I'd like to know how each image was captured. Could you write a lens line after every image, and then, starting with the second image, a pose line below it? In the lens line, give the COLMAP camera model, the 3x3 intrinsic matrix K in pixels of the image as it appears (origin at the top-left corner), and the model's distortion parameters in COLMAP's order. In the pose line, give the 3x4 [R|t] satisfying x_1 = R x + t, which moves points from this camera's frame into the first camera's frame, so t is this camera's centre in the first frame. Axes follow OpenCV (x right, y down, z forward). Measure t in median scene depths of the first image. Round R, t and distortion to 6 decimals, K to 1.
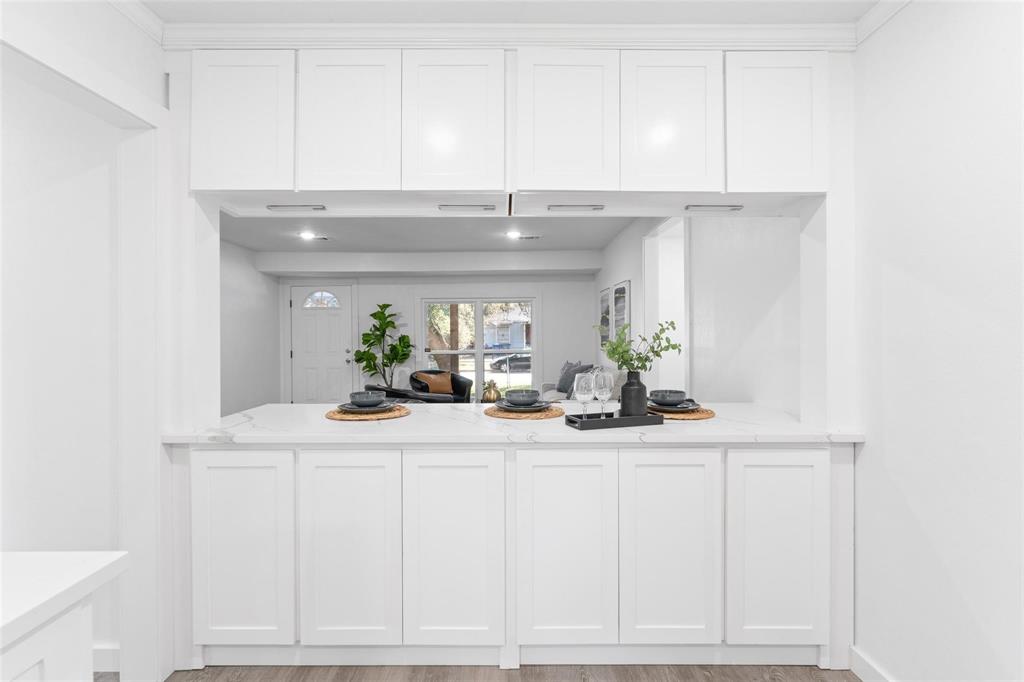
lens RADIAL K [[471.8, 0, 506.0], [0, 471.8, 337.5], [0, 0, 1]] dist [-0.008728, -0.000392]
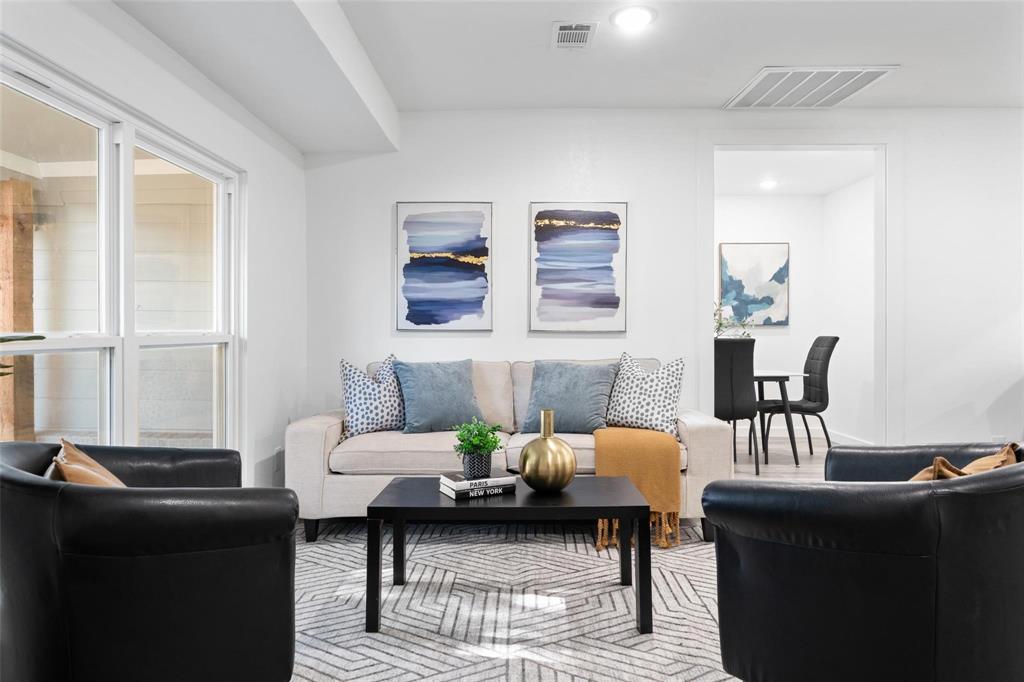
lens RADIAL K [[649.9, 0, 496.2], [0, 649.9, 336.2], [0, 0, 1]] dist [-0.010601, -0.001319]
pose [[0.020932, 0.005812, 0.999764, -0.399152], [0.002068, 0.999981, -0.005856, 0.033626], [-0.999779, 0.002190, 0.020920, 0.848090]]
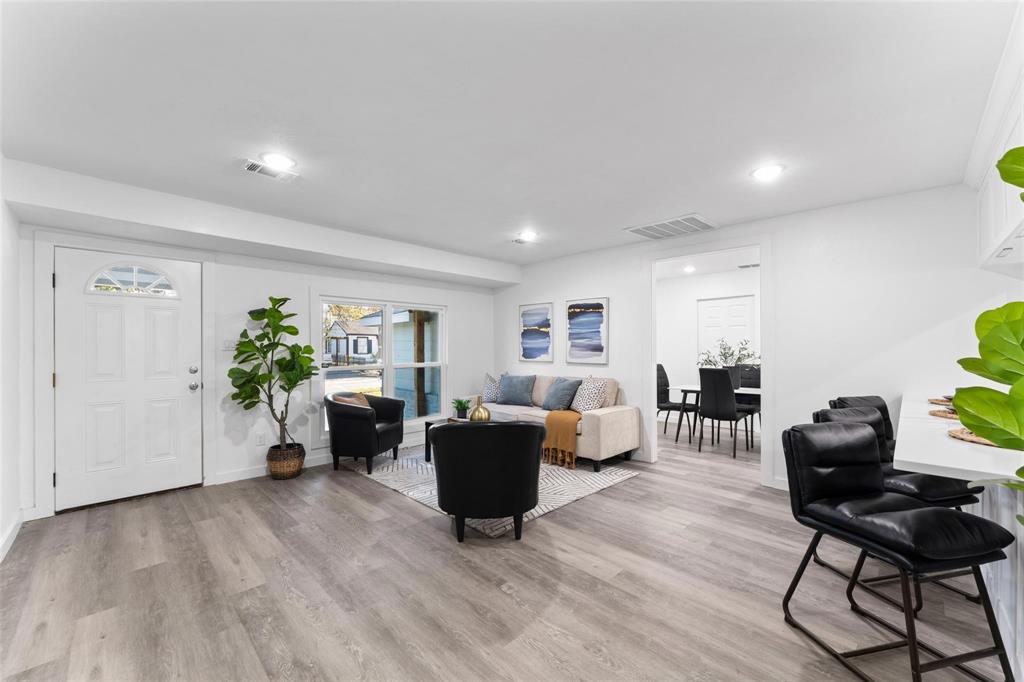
lens RADIAL K [[412.3, 0, 504.8], [0, 412.3, 345.4], [0, 0, 1]] dist [-0.004257, -0.000239]
pose [[0.708352, 0.013289, 0.705735, -0.445842], [-0.003676, 0.999879, -0.015138, 0.005271], [-0.705850, 0.008128, 0.708315, 0.356869]]
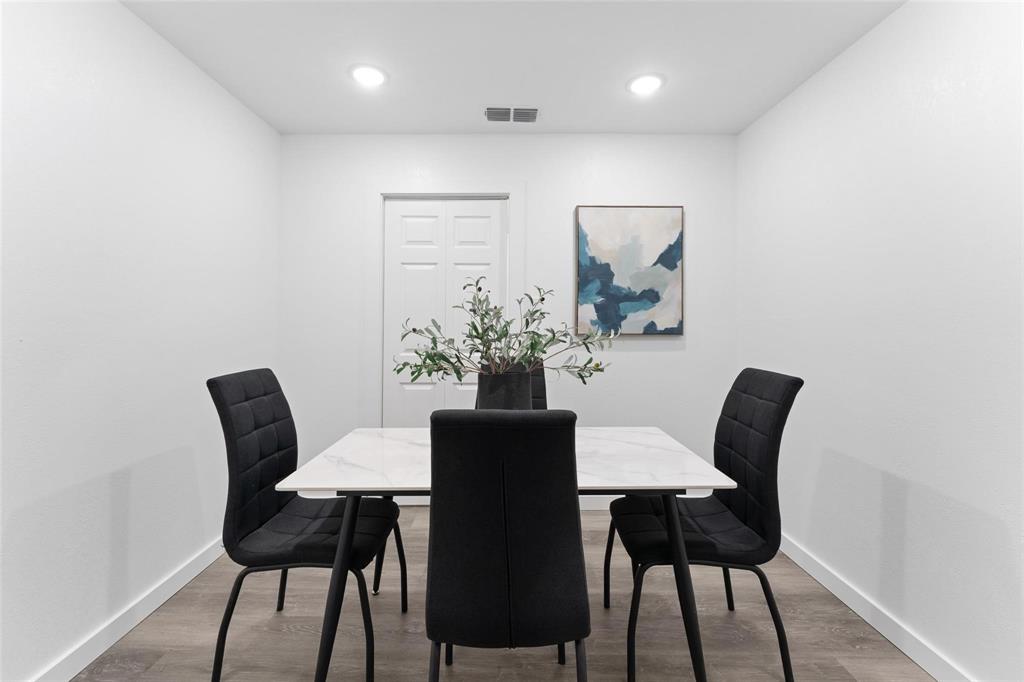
lens RADIAL K [[412.3, 0, 508.0], [0, 412.3, 314.3], [0, 0, 1]] dist [-0.004257, -0.000239]
pose [[0.000271, 0.025745, 0.999669, 0.171838], [-0.002033, 0.999666, -0.025744, 0.004018], [-0.999998, -0.002025, 0.000323, 0.604317]]
